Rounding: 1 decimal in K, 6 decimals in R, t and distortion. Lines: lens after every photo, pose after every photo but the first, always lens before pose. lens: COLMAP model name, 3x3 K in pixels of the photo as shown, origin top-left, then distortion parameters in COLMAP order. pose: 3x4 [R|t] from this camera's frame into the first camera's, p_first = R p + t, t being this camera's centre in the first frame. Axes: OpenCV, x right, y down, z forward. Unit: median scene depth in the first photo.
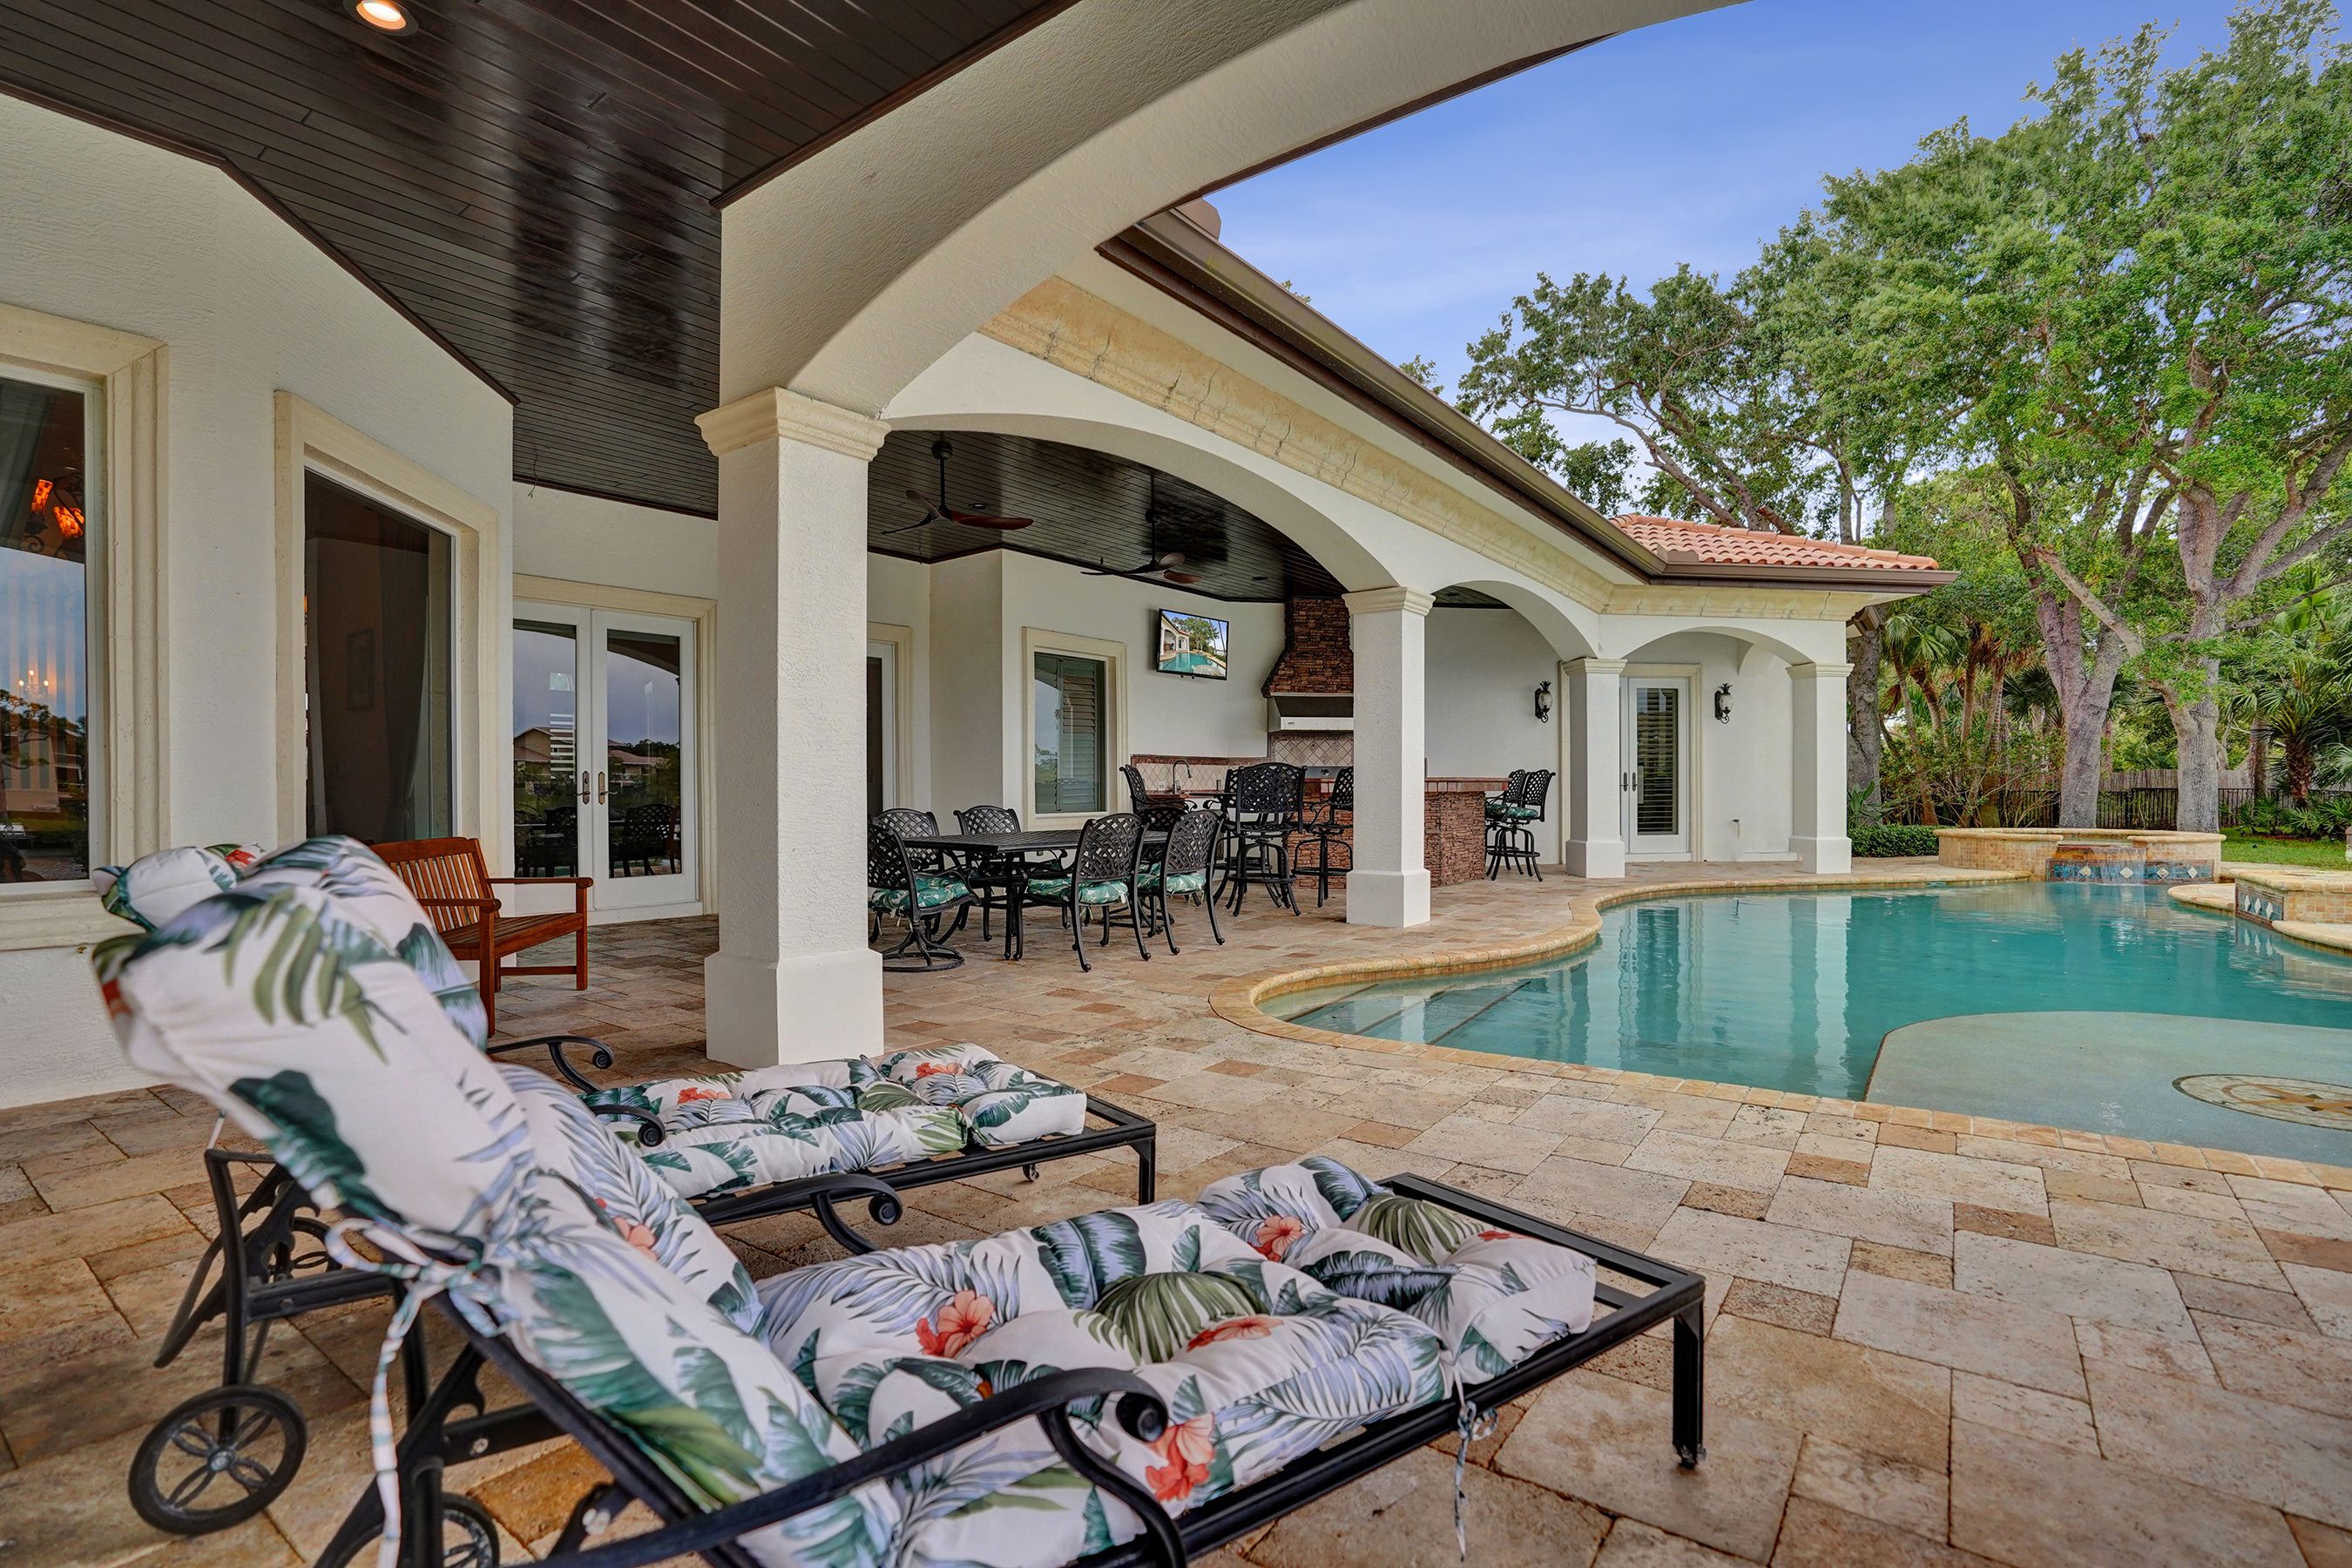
lens RADIAL K [[1096.8, 0, 1169.1], [0, 1096.8, 788.1], [0, 0, 1]] dist [-0.070863, 0.027525]
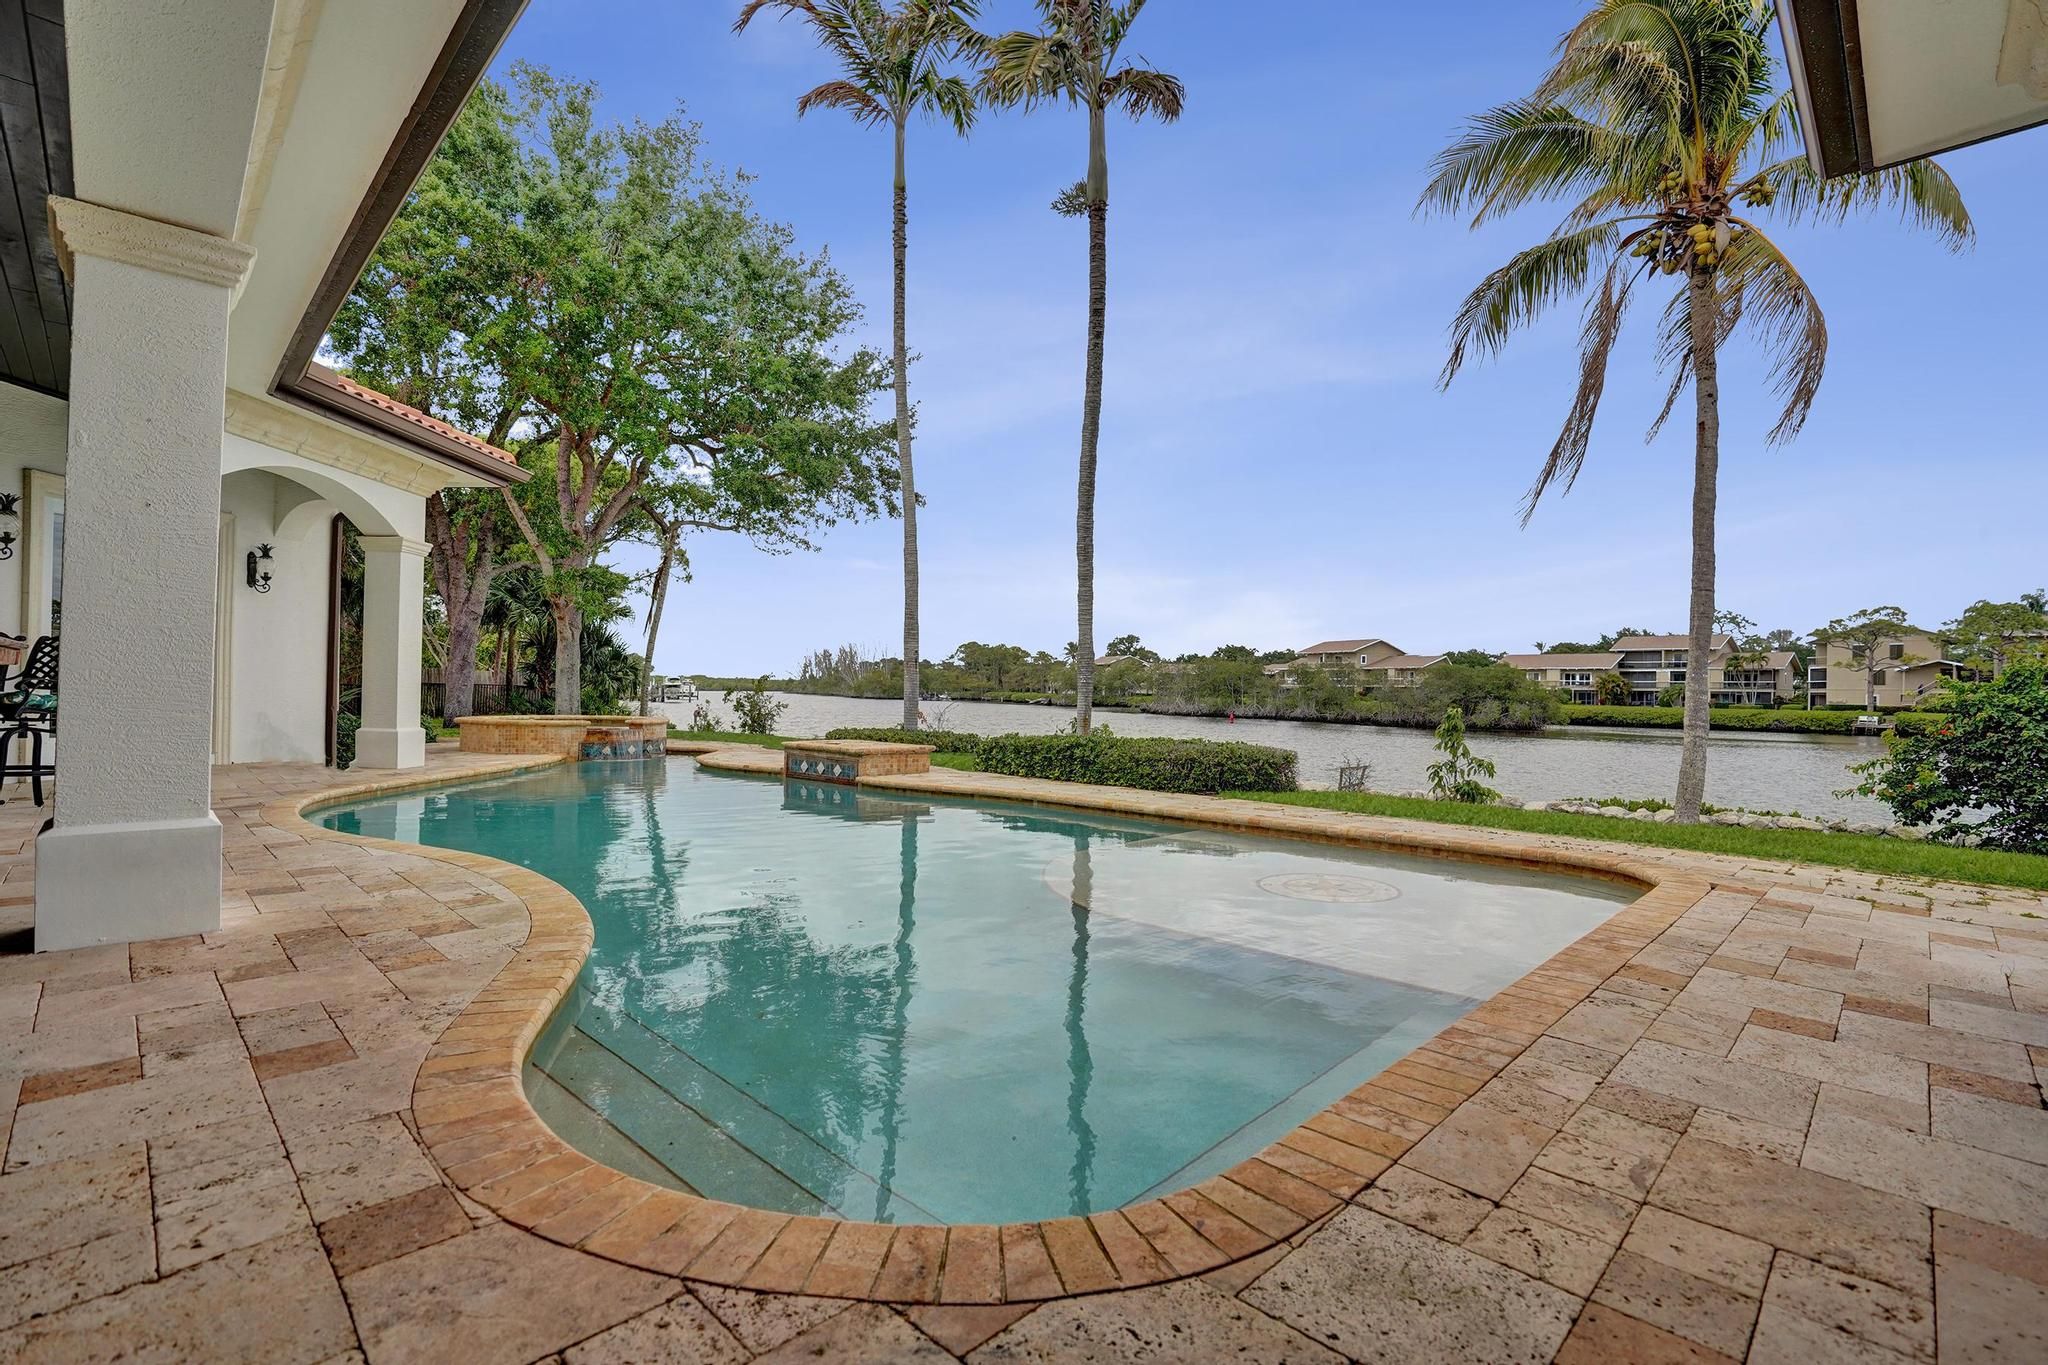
lens RADIAL K [[943.1, 0, 1022.0], [0, 943.1, 685.3], [0, 0, 1]] dist [-0.067937, 0.024069]
pose [[0.147229, 0.013867, 0.989005, -0.077673], [-0.015877, 0.999806, -0.011655, 0.008888], [-0.988975, -0.013987, 0.147421, 0.327208]]
